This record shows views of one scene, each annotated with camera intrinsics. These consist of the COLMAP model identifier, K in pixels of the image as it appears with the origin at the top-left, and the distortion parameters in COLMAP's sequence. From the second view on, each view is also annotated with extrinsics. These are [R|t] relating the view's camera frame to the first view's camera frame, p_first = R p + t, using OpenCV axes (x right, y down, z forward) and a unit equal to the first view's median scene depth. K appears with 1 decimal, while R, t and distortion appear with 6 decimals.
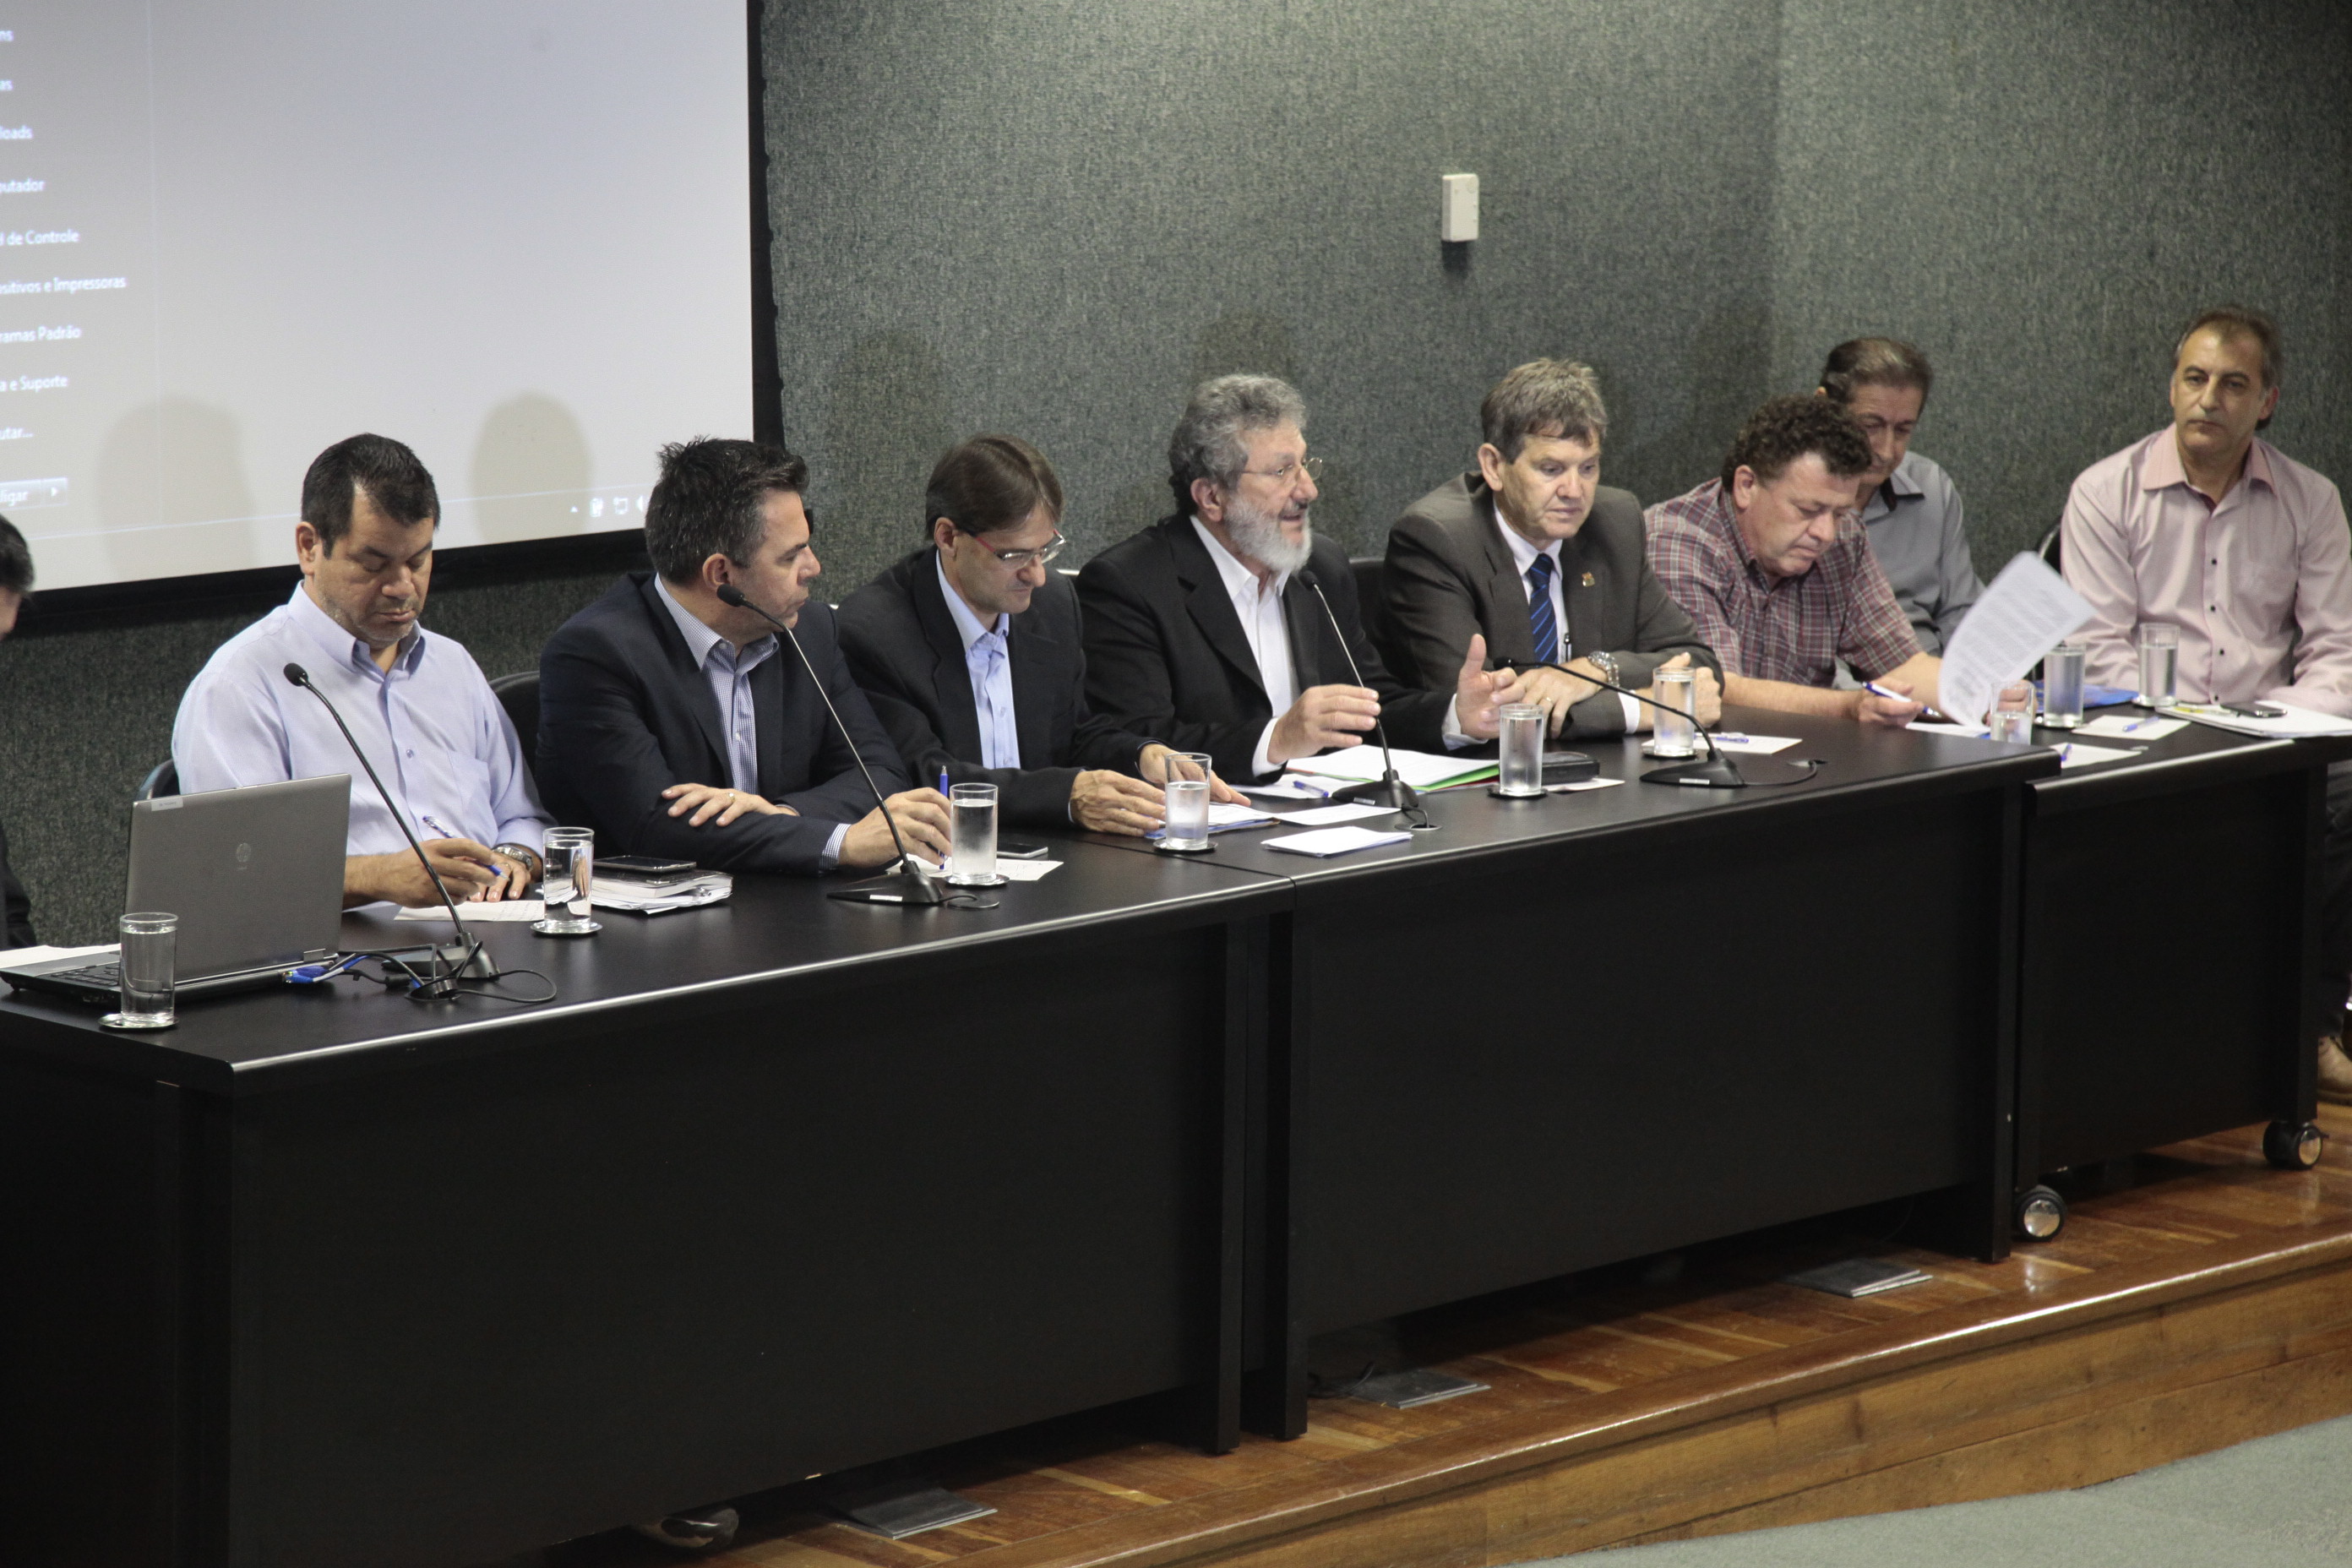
lens RADIAL K [[6717.7, 0, 1176.0], [0, 6717.7, 784.0], [0, 0, 1]] dist [0.676899, -0.609600]
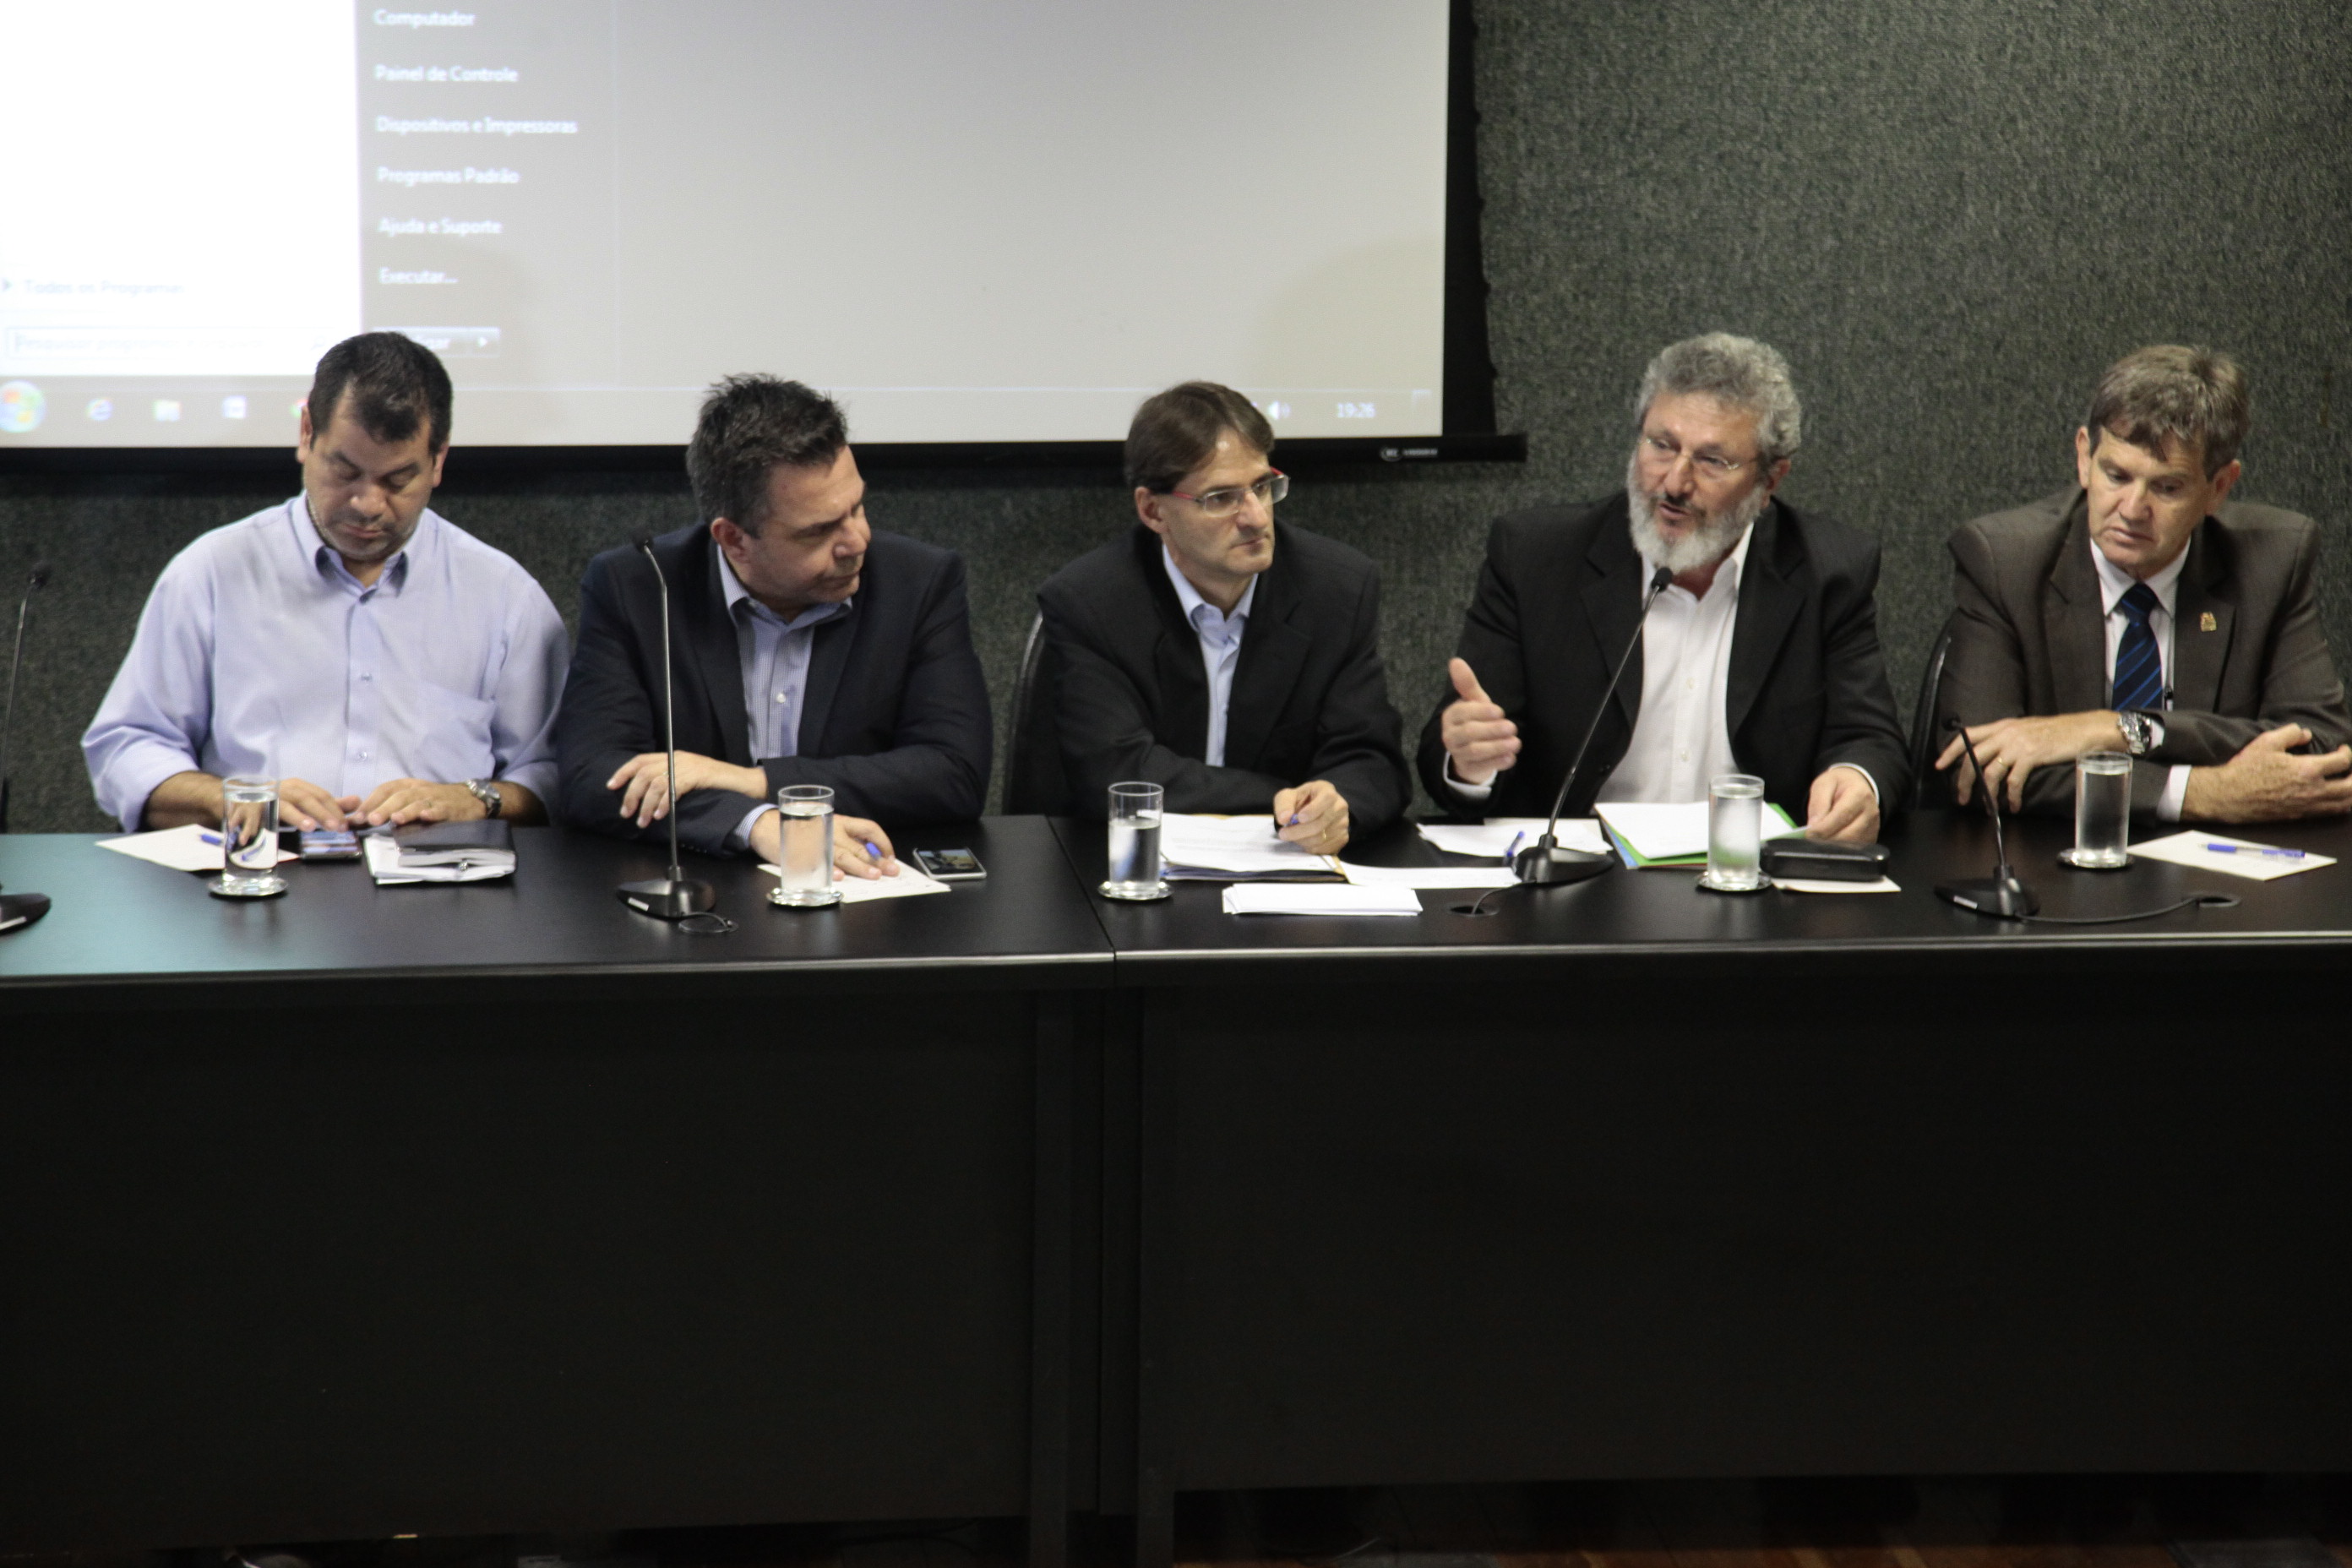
lens RADIAL K [[6717.7, 0, 1176.0], [0, 6717.7, 784.0], [0, 0, 1]] dist [0.676899, -0.609600]
pose [[0.781040, 0.138520, -0.608925, 0.436435], [-0.105141, 0.990338, 0.090425, -0.068395], [0.615567, -0.006603, 0.788057, 0.279403]]
